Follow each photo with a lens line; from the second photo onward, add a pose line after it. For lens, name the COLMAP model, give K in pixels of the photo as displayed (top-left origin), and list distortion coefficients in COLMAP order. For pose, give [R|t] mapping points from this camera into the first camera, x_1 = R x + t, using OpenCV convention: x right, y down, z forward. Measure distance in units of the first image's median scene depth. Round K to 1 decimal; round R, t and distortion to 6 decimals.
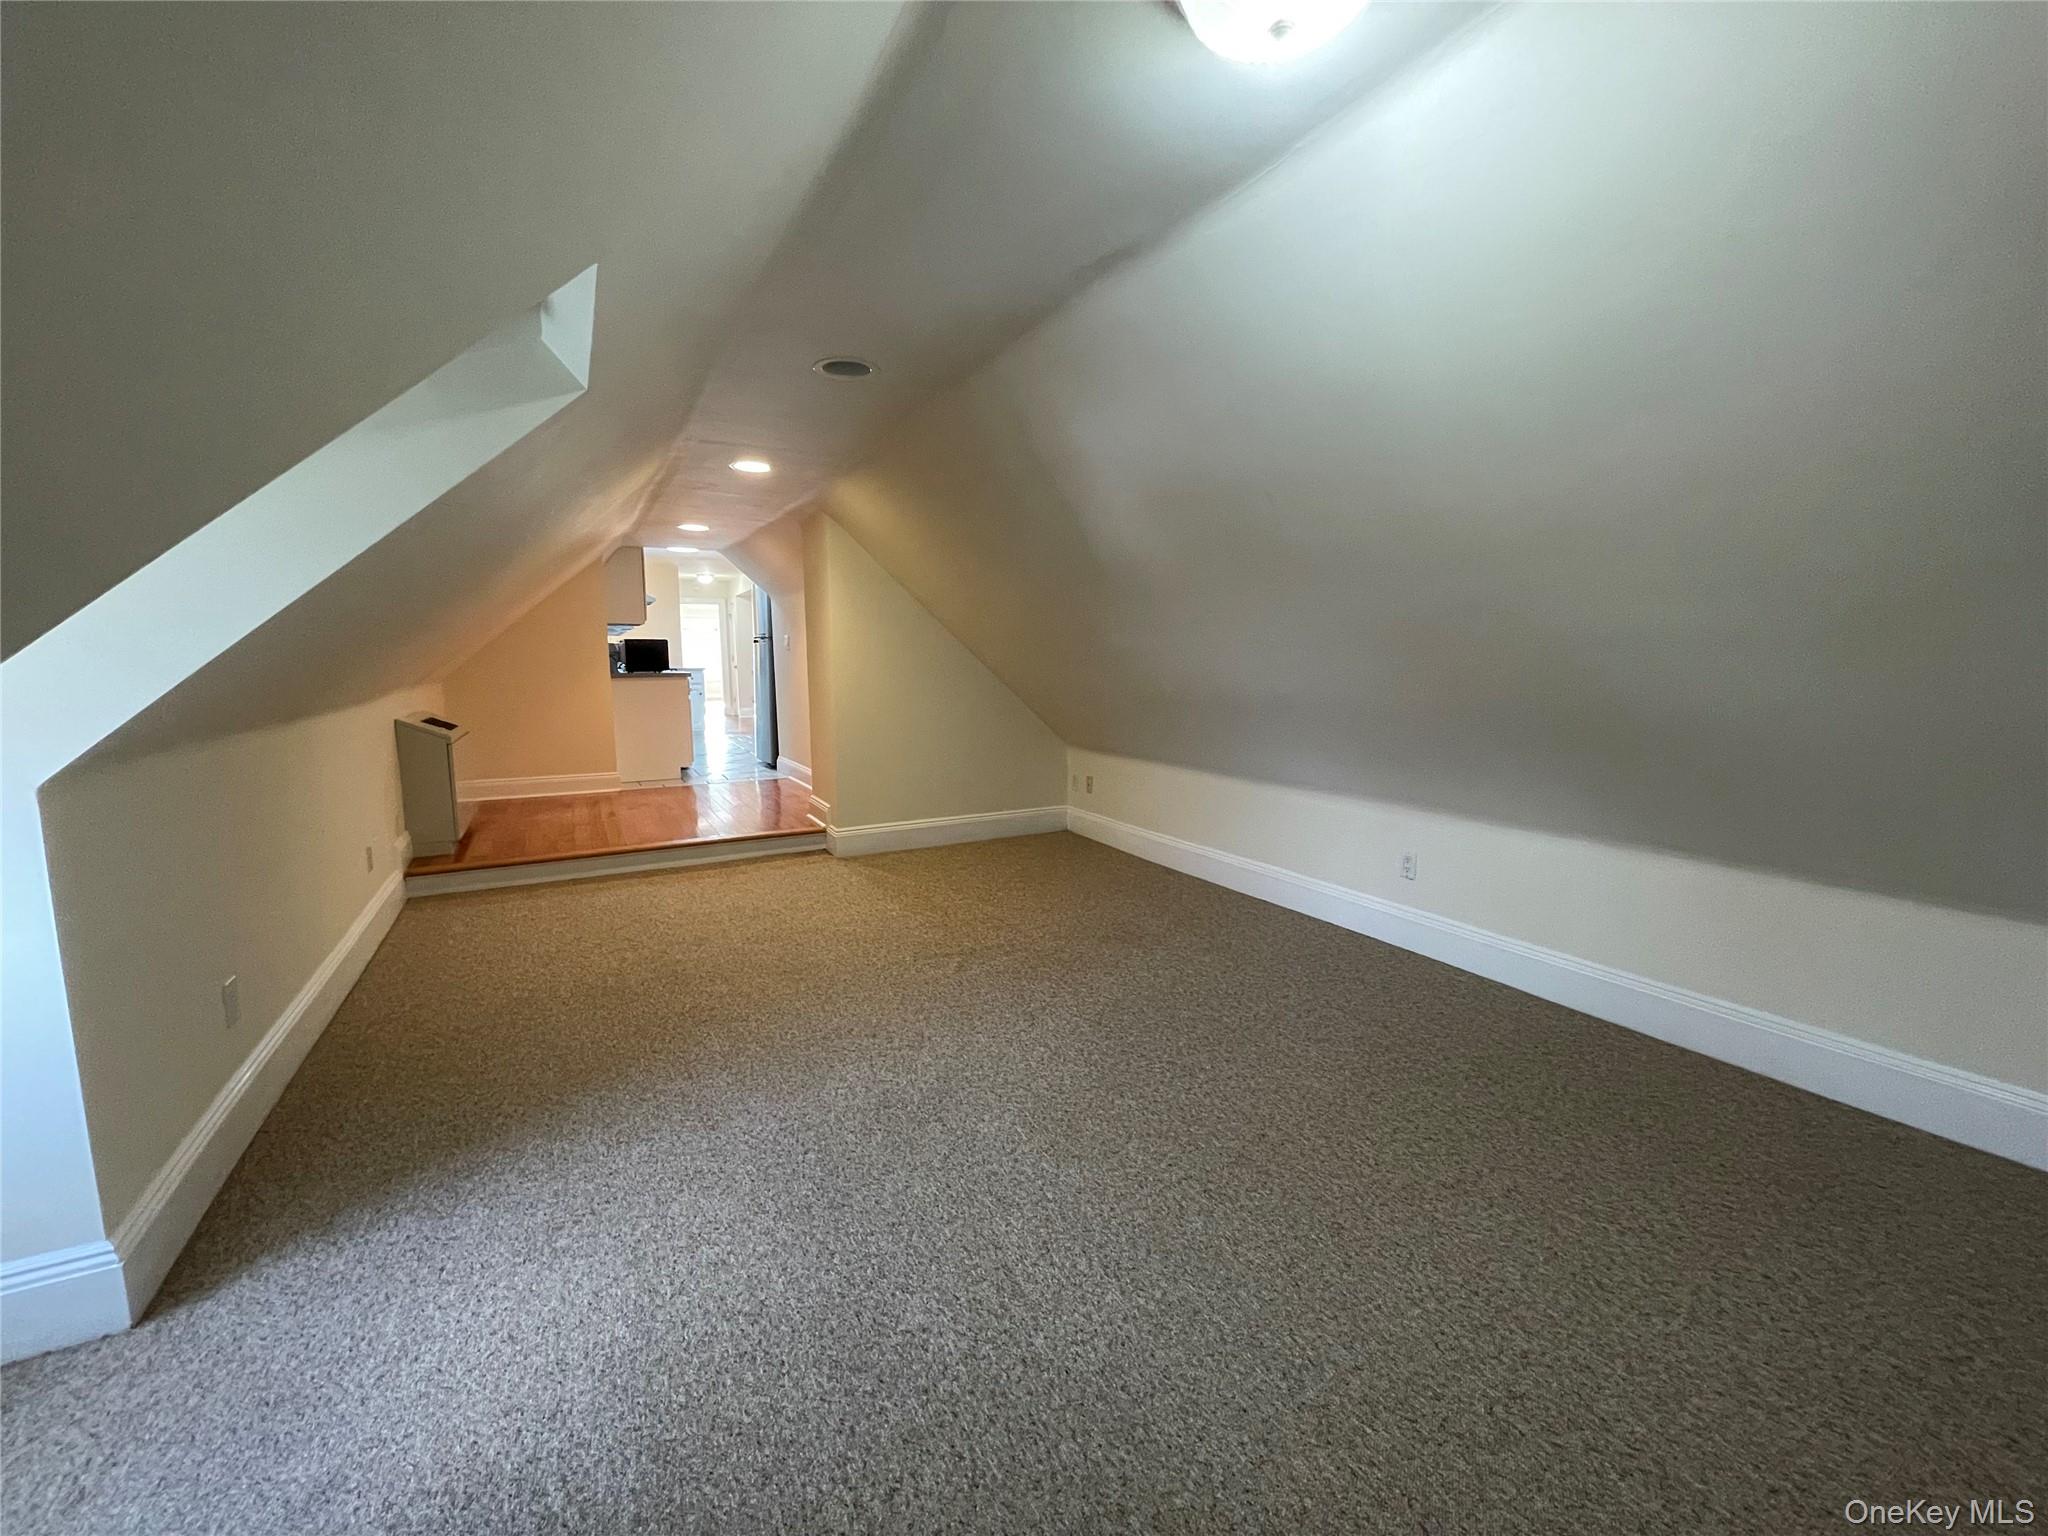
lens RADIAL K [[824.7, 0, 1024.8], [0, 824.7, 767.0], [0, 0, 1]] dist [0.000552, -0.000618]
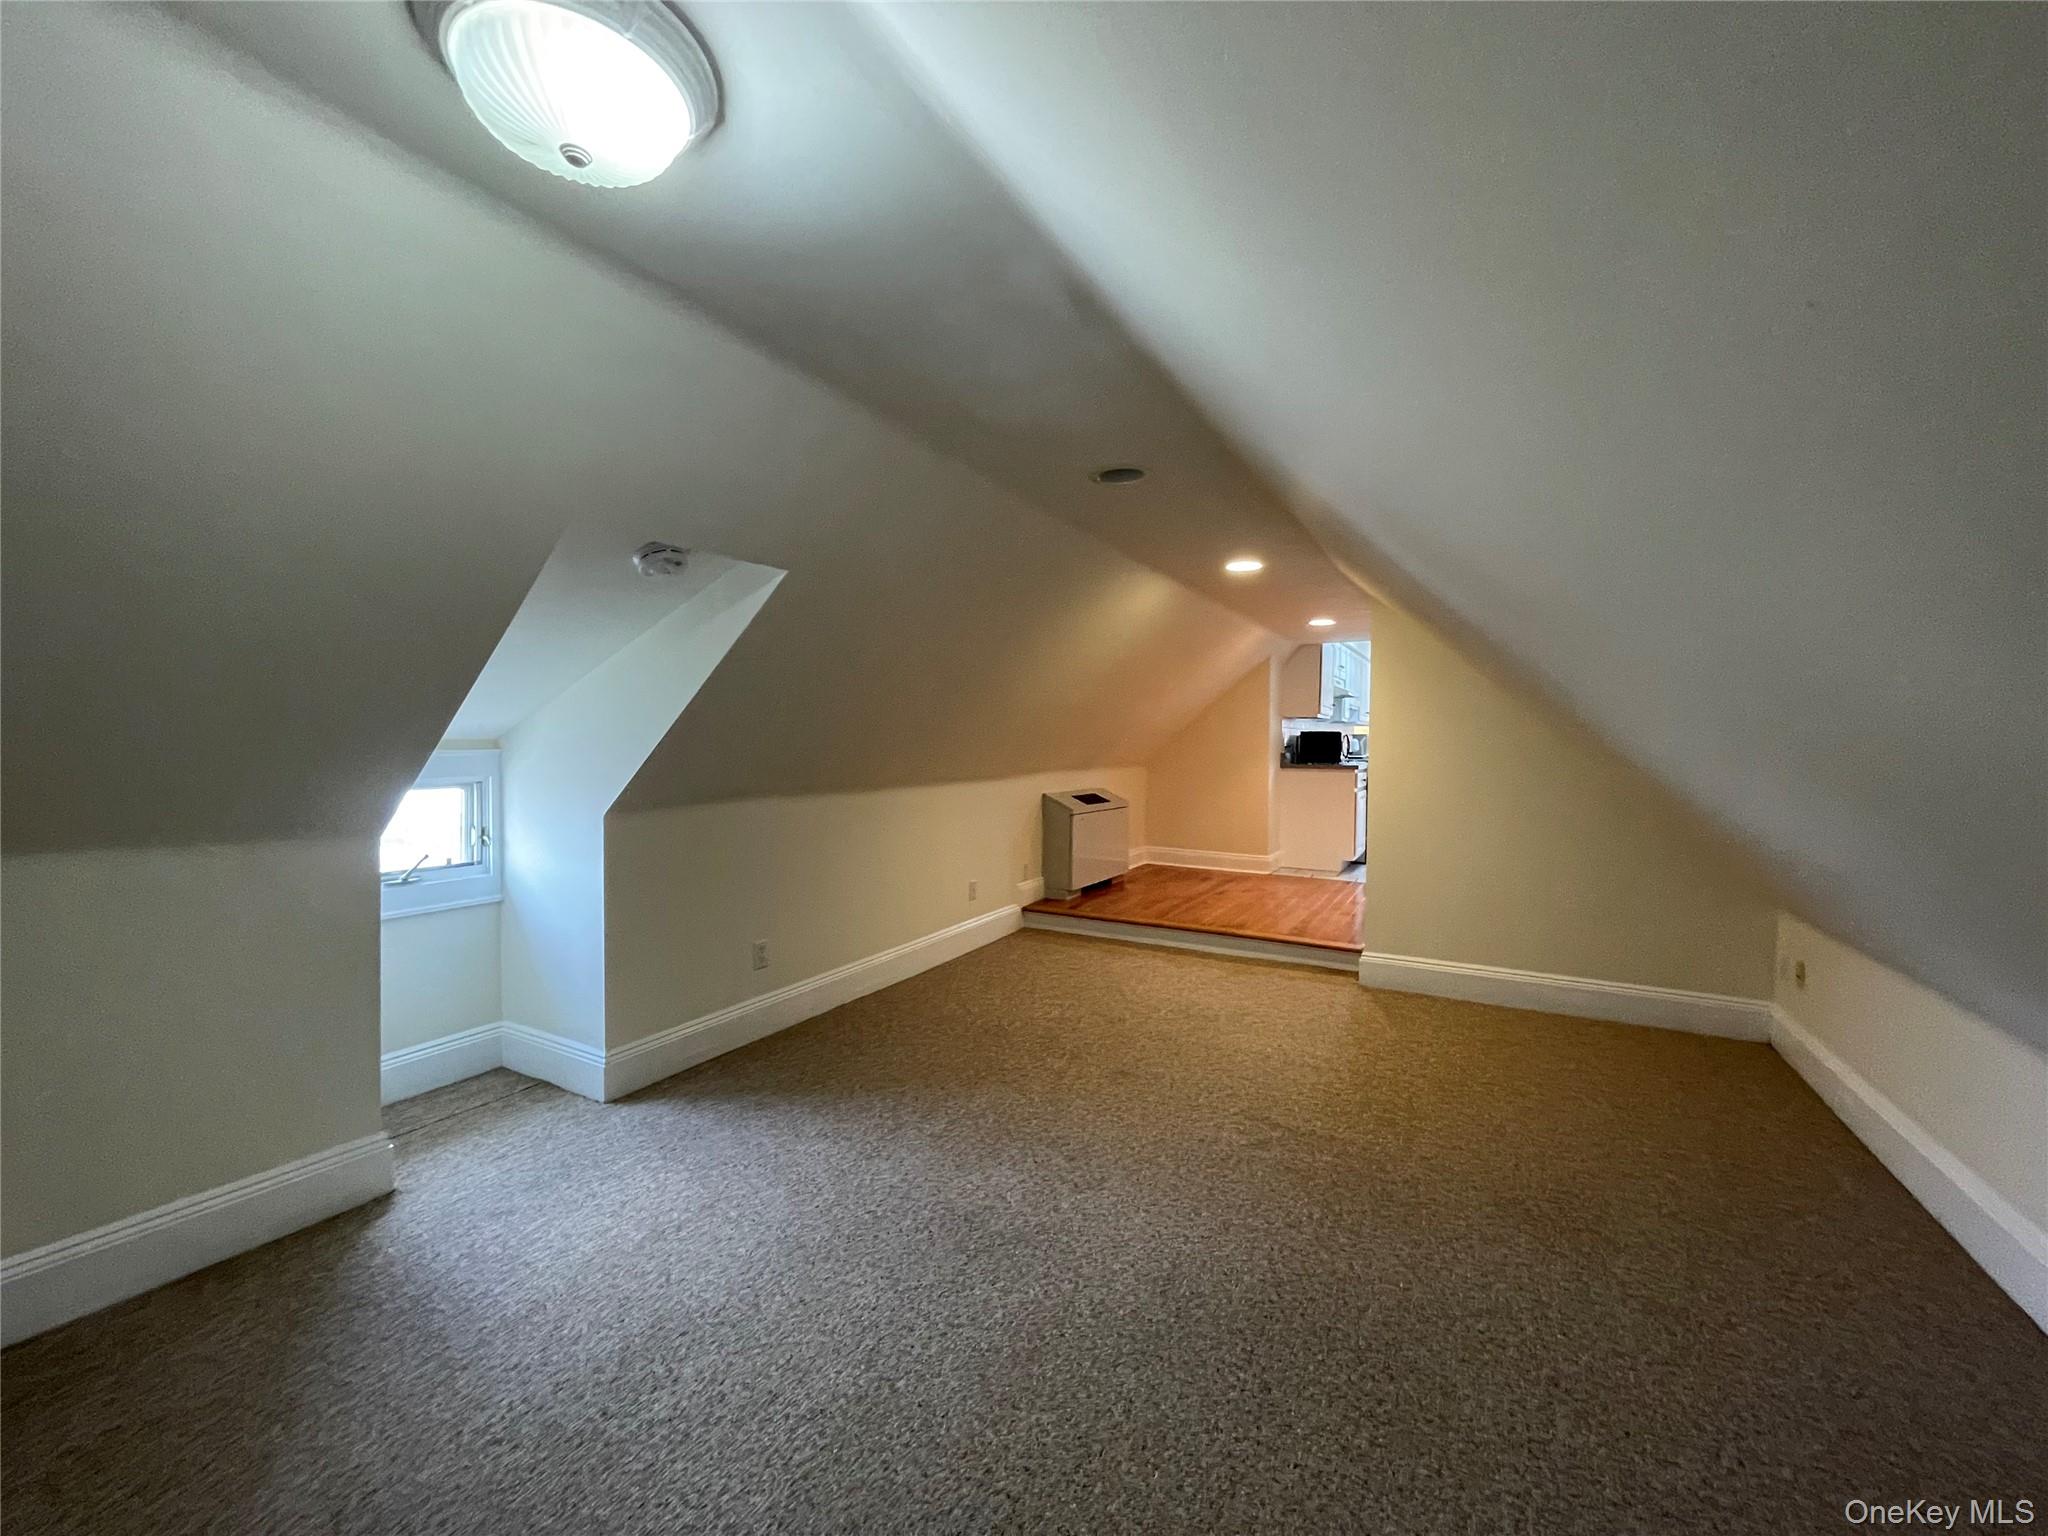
lens RADIAL K [[824.7, 0, 1016.5], [0, 824.7, 763.9], [0, 0, 1]] dist [0.000552, -0.000618]
pose [[0.523606, 0.032228, -0.851351, 0.358586], [-0.121931, 0.991832, -0.037446, -0.049894], [0.843190, 0.123413, 0.523259, 0.249161]]
